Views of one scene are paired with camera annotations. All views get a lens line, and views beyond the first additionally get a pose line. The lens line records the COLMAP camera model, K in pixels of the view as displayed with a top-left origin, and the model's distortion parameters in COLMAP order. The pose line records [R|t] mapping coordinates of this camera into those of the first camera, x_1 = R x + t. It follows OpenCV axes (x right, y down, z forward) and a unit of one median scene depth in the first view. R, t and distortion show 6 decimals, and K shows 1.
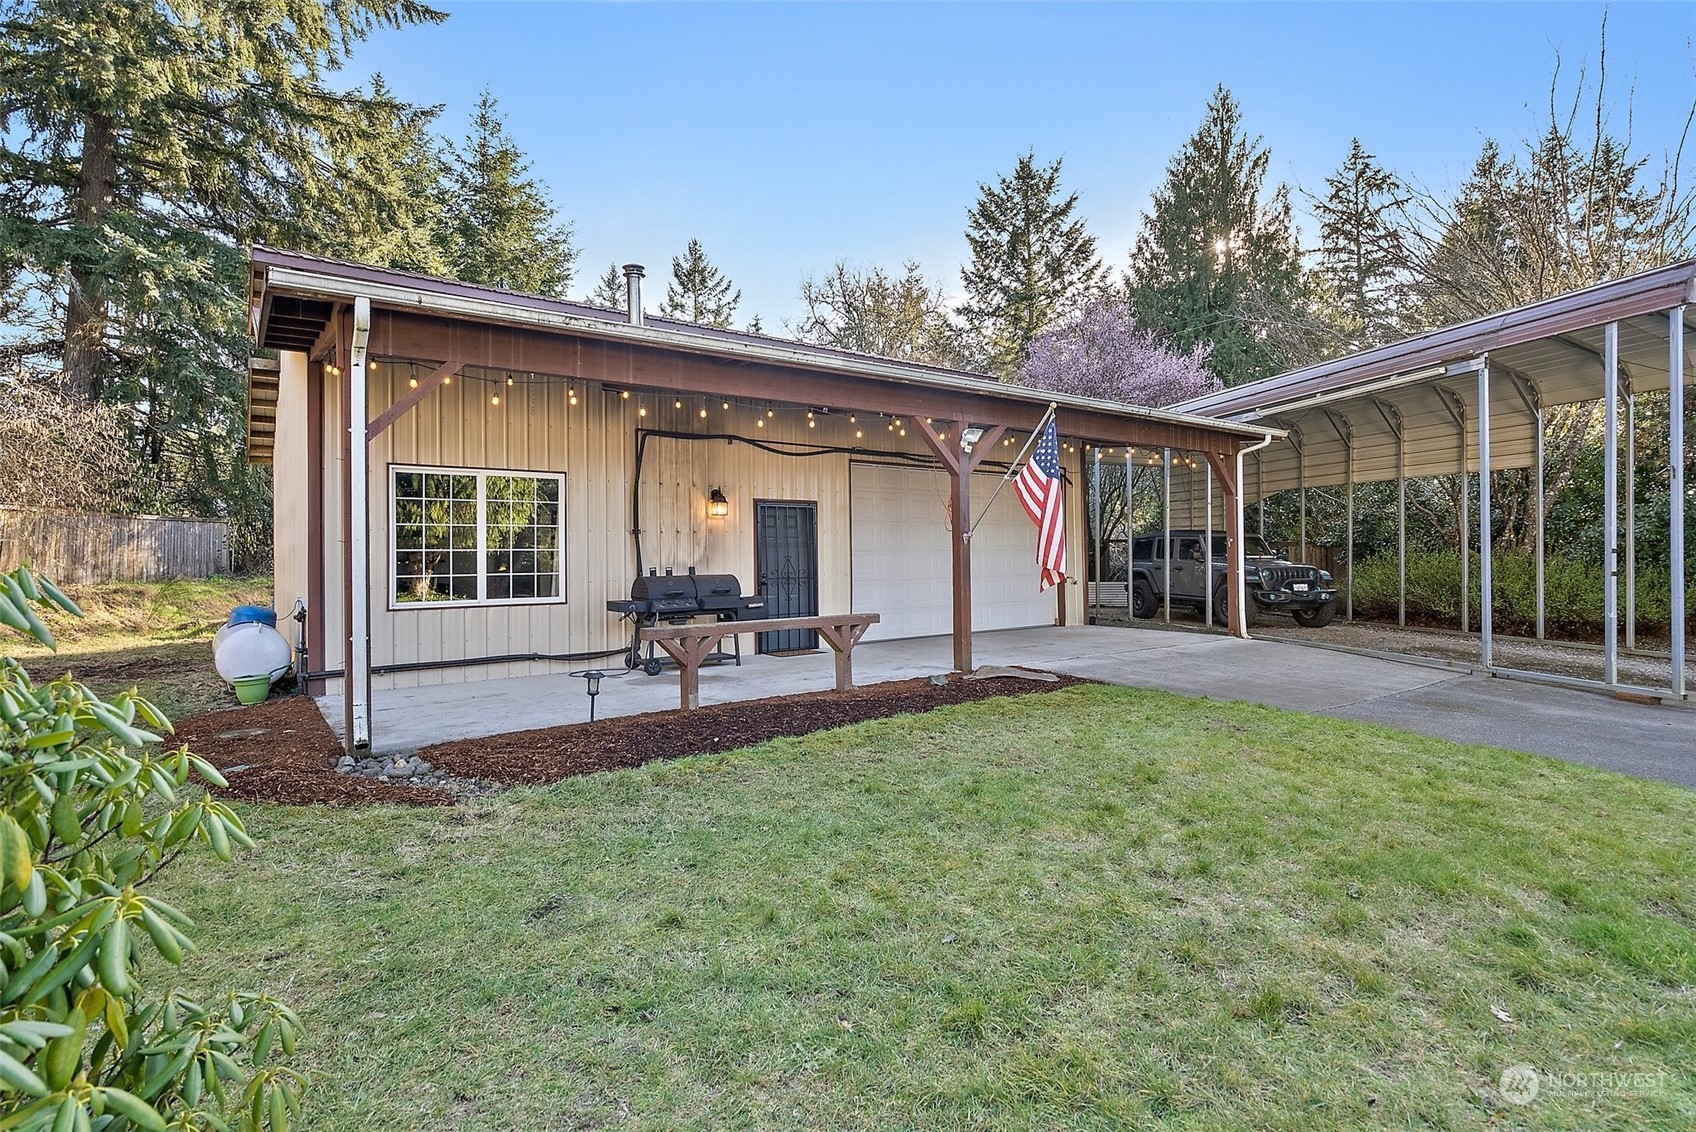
lens RADIAL K [[795.5, 0, 848.0], [0, 795.5, 566.0], [0, 0, 1]] dist [-0.002367, -0.000470]
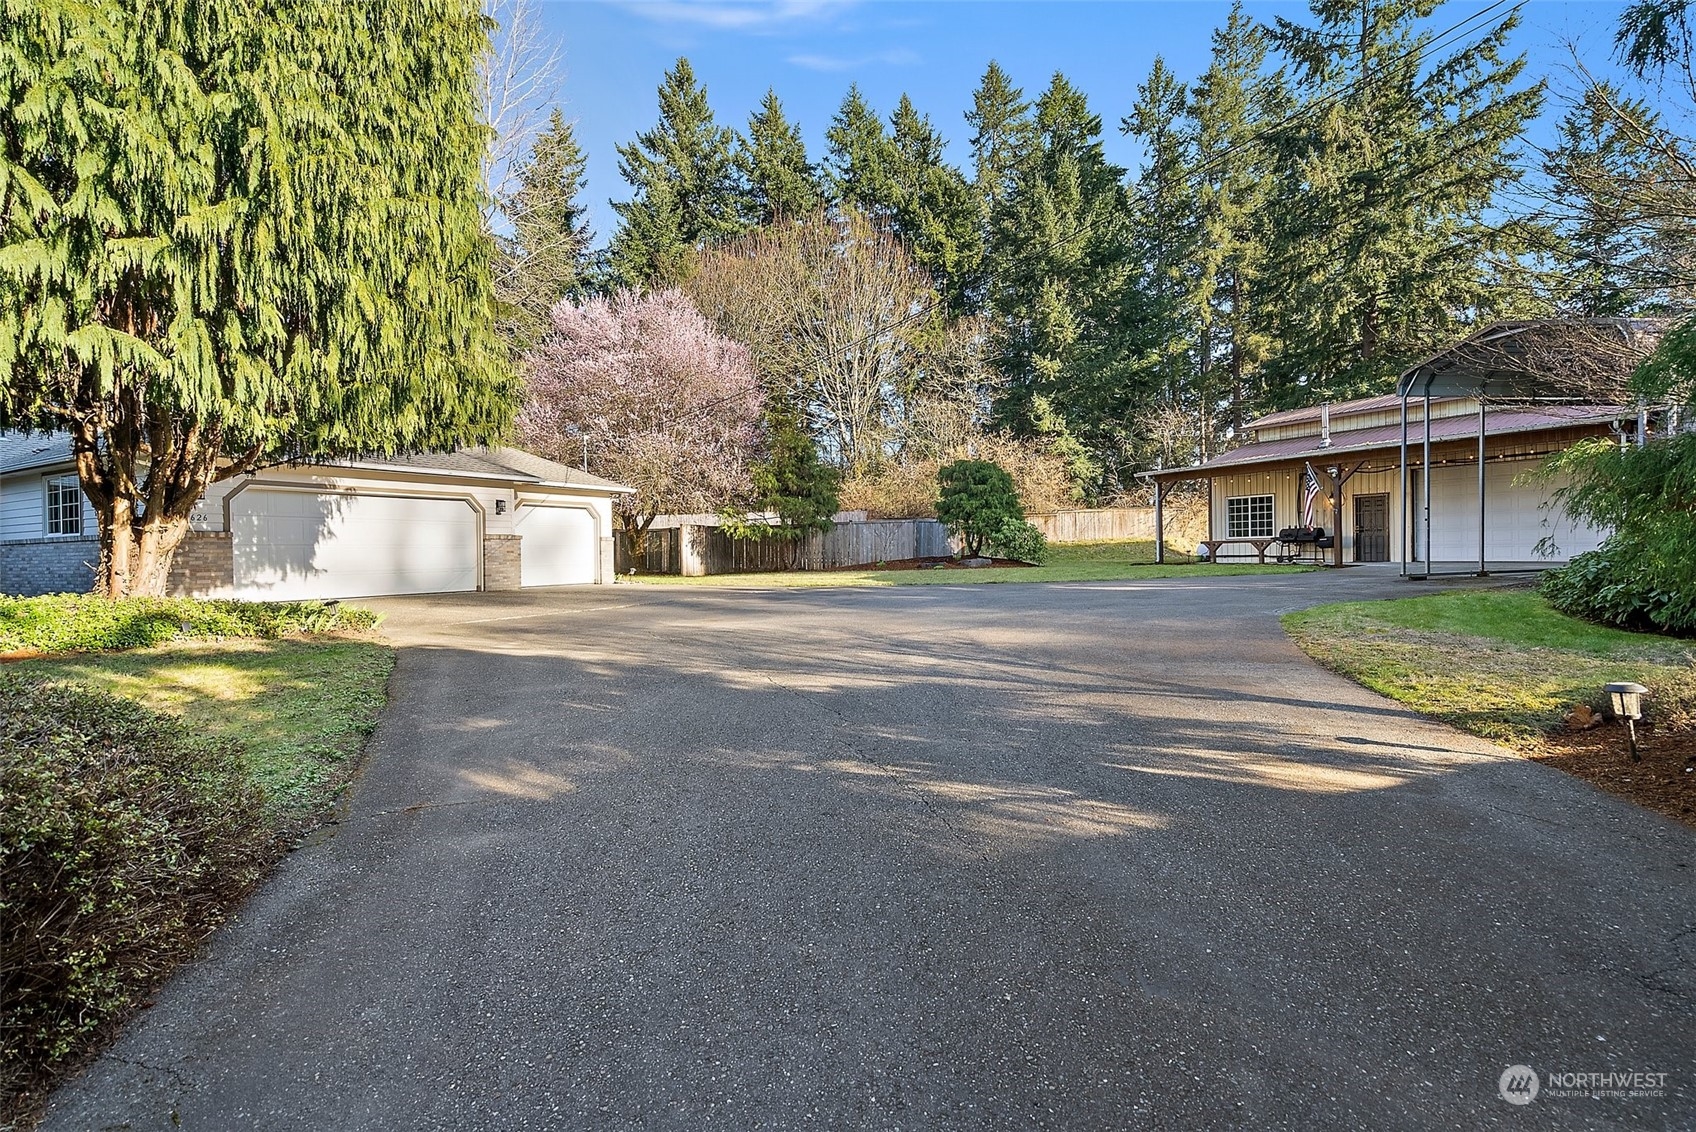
lens RADIAL K [[780.7, 0, 848.0], [0, 780.7, 566.0], [0, 0, 1]] dist [-0.000798, -0.000119]
pose [[-0.110481, 0.029435, -0.993442, 2.333400], [-0.000110, 0.999561, 0.029628, 0.057506], [0.993878, 0.003383, -0.110429, -0.217078]]
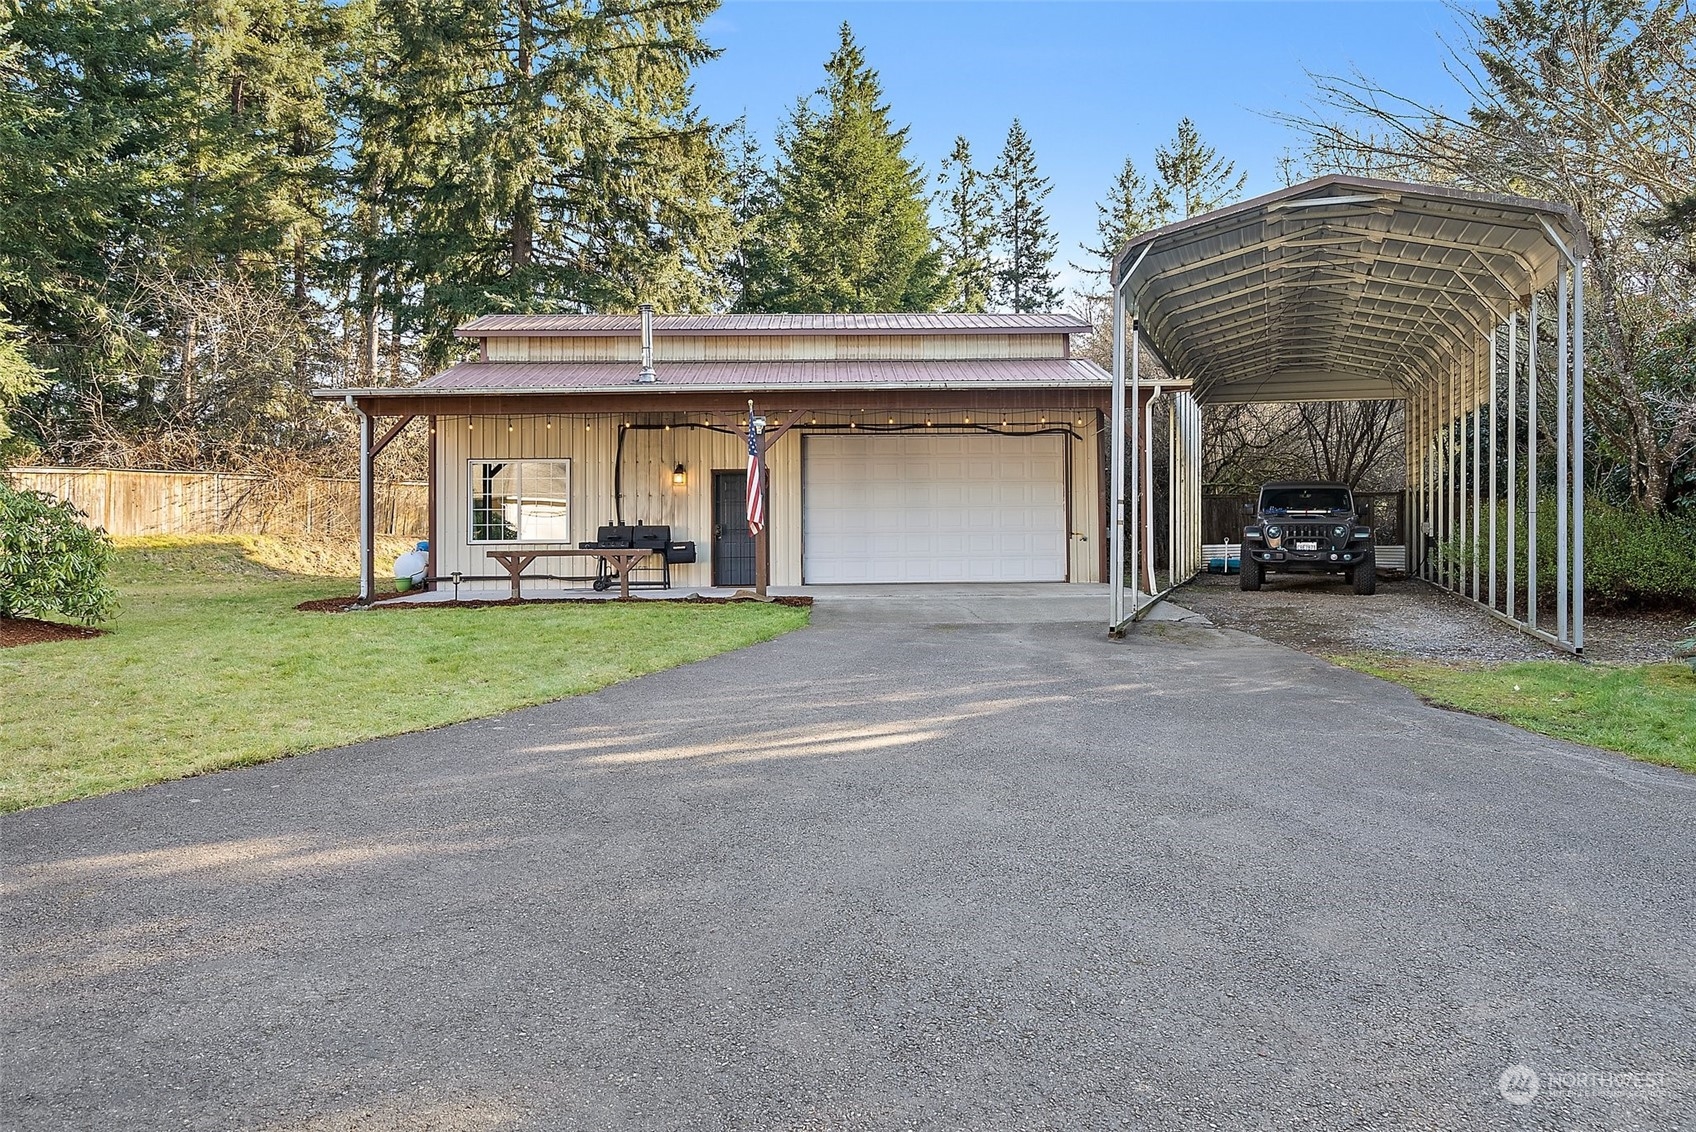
lens RADIAL K [[1039.4, 0, 847.5], [0, 1039.4, 516.4], [0, 0, 1]] dist [0.003082, 0.000593]
pose [[0.826118, -0.004911, -0.563476, 1.055971], [-0.005337, 0.999849, -0.016538, 0.021156], [0.563473, 0.016669, 0.825967, -0.304255]]
